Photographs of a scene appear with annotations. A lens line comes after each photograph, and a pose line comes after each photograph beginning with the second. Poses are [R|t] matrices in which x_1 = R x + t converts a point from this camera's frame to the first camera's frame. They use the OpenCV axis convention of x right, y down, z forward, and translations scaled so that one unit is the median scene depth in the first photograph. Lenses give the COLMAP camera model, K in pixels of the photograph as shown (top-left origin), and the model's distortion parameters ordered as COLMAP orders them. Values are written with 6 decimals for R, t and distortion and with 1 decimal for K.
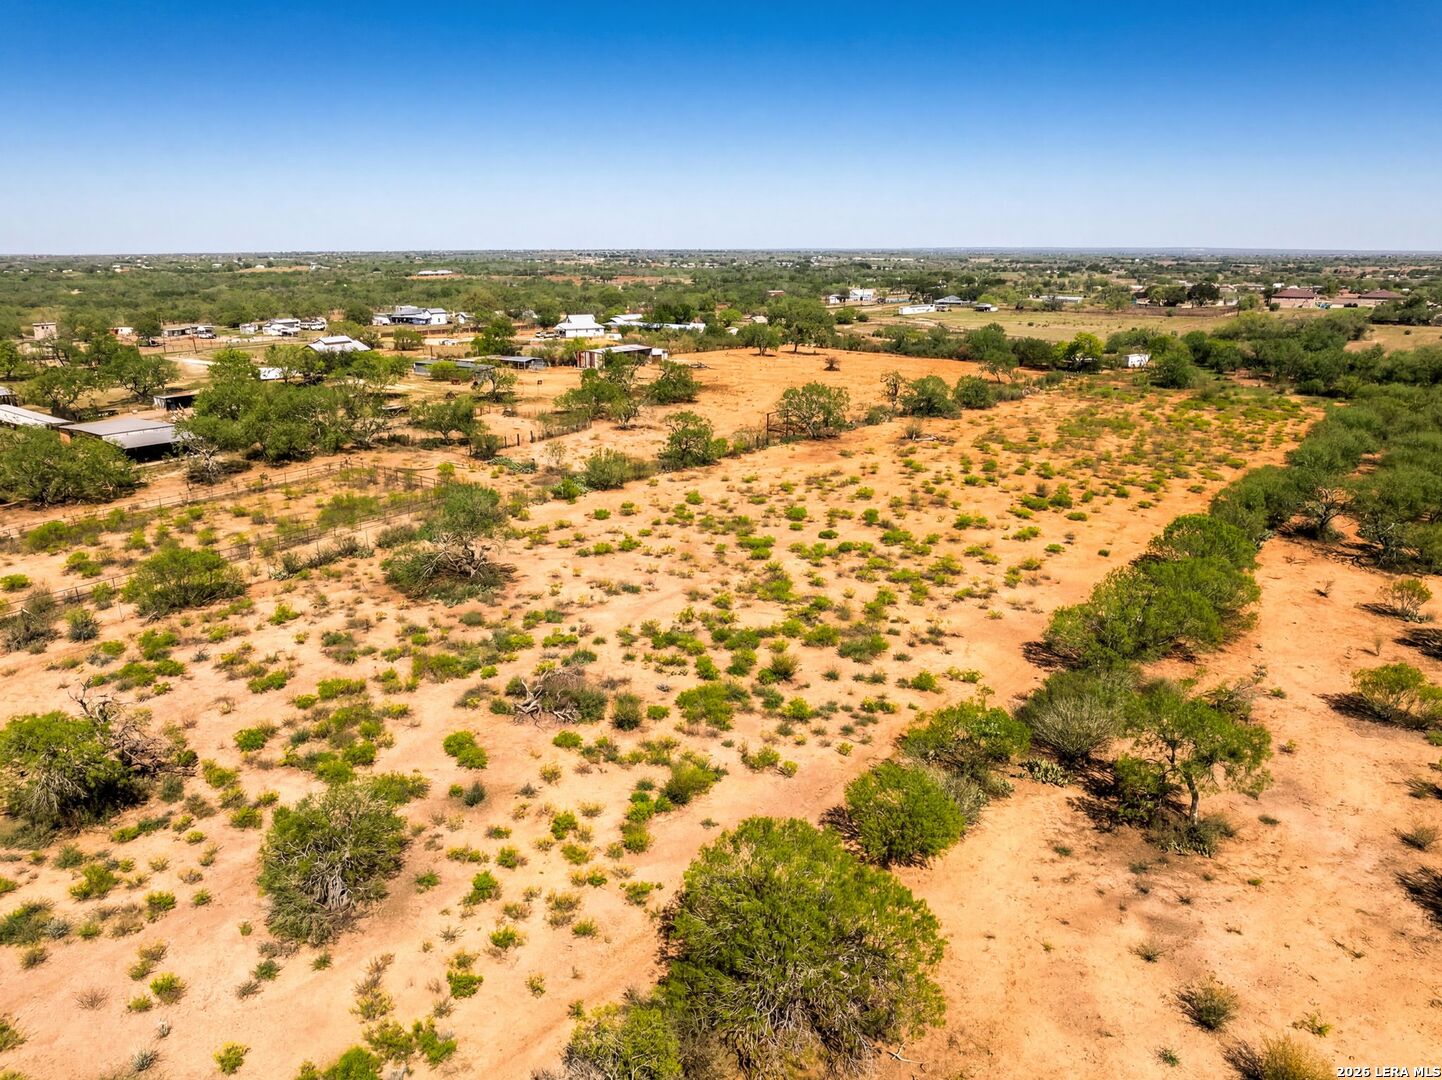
lens RADIAL K [[1098.5, 0, 721.0], [0, 1098.5, 540.0], [0, 0, 1]] dist [-0.038201, -0.007405]
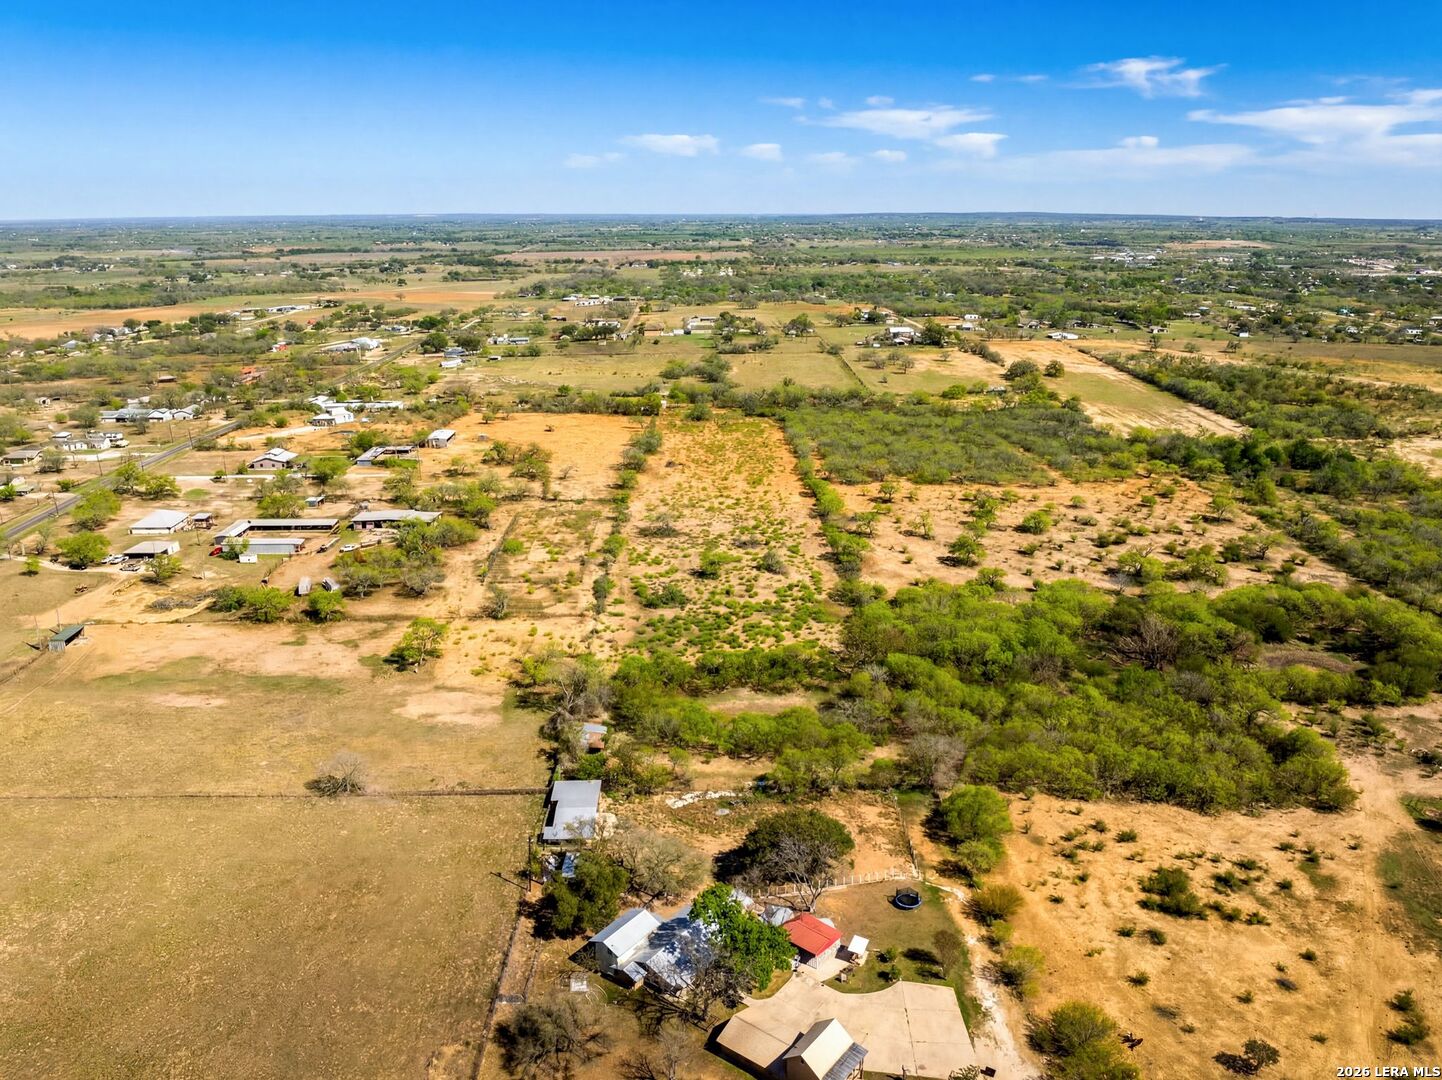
lens RADIAL K [[1098.5, 0, 721.0], [0, 1098.5, 540.0], [0, 0, 1]] dist [-0.038201, -0.007405]
pose [[0.789072, -0.194756, 0.582611, -2.618304], [0.177582, 0.980238, 0.087163, -0.258062], [-0.588073, 0.034683, 0.808064, -2.354003]]
